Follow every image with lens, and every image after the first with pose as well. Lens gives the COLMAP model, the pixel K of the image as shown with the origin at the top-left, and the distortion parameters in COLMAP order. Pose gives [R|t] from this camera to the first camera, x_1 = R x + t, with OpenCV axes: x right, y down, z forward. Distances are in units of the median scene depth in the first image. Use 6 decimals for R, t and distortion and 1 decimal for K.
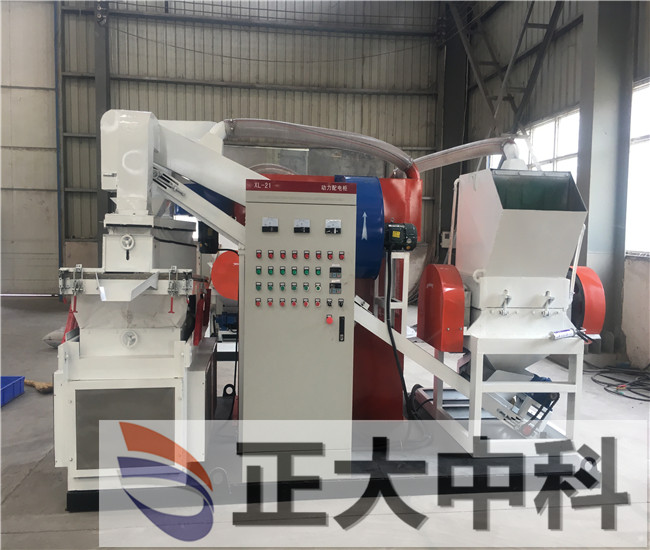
lens RADIAL K [[557.6, 0, 325.0], [0, 557.6, 275.0], [0, 0, 1]] dist [0.067572, -0.071771]
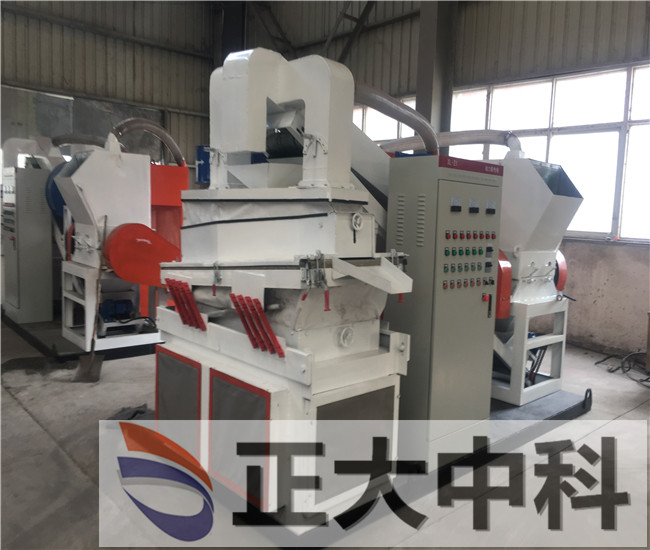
lens RADIAL K [[557.6, 0, 325.0], [0, 557.6, 275.0], [0, 0, 1]] dist [0.067572, -0.071771]
pose [[0.808486, -0.046074, 0.586709, -0.401440], [0.013402, 0.998114, 0.059912, -0.013452], [-0.588363, -0.040575, 0.807578, 0.162892]]
